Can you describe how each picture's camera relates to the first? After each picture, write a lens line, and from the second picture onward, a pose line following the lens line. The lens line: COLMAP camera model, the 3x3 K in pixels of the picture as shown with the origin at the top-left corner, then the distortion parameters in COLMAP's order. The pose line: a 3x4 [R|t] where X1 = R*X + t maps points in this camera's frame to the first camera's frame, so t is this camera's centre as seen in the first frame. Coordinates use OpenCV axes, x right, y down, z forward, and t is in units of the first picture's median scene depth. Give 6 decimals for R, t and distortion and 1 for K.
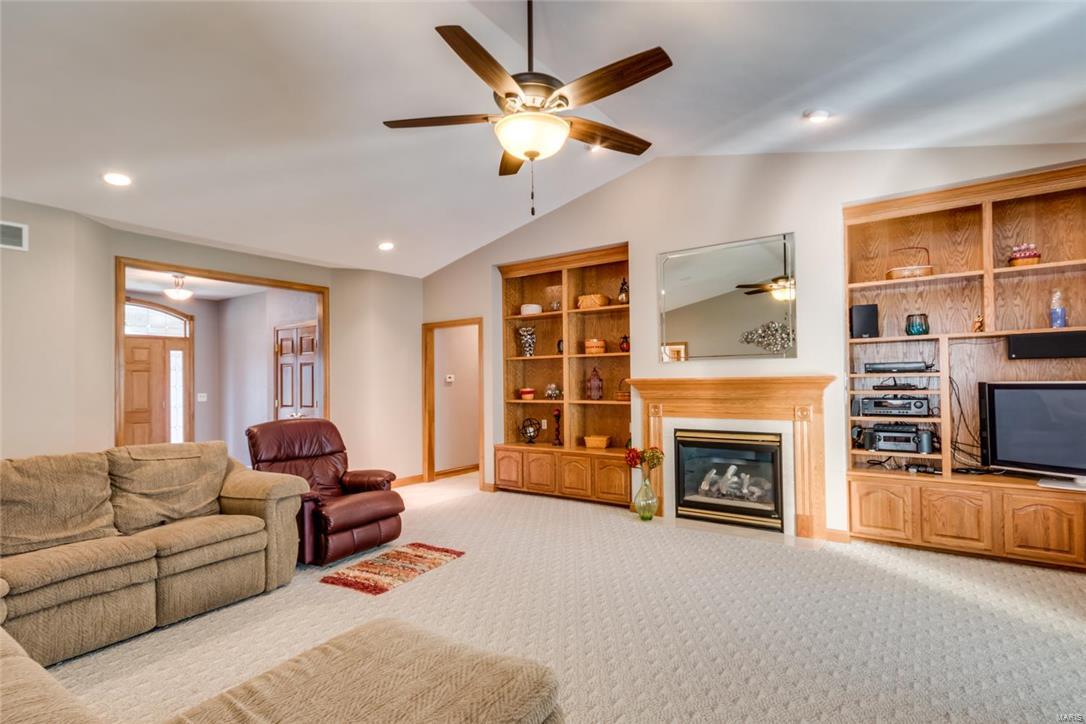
lens RADIAL K [[536.4, 0, 538.9], [0, 536.4, 374.2], [0, 0, 1]] dist [0.000105, 0.000328]
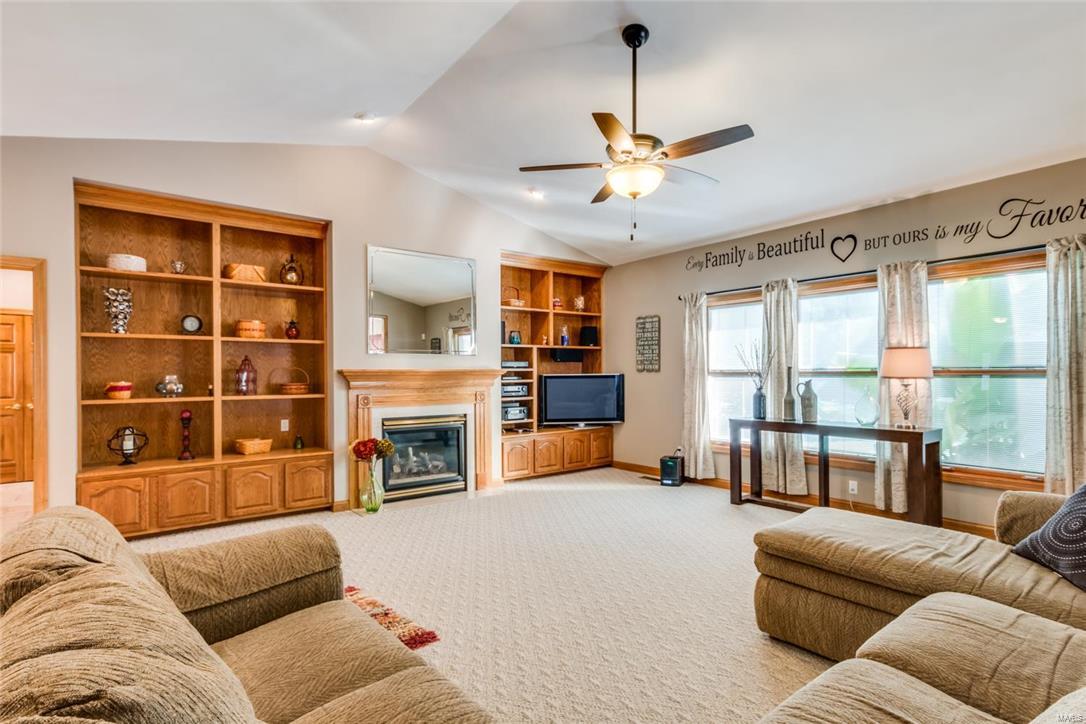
lens RADIAL K [[536.4, 0, 538.9], [0, 536.4, 374.2], [0, 0, 1]] dist [0.000105, 0.000328]
pose [[0.291309, 0.008990, 0.956587, -0.651118], [-0.012884, 0.999902, -0.005474, 0.018298], [-0.956542, -0.010730, 0.291396, 0.412196]]
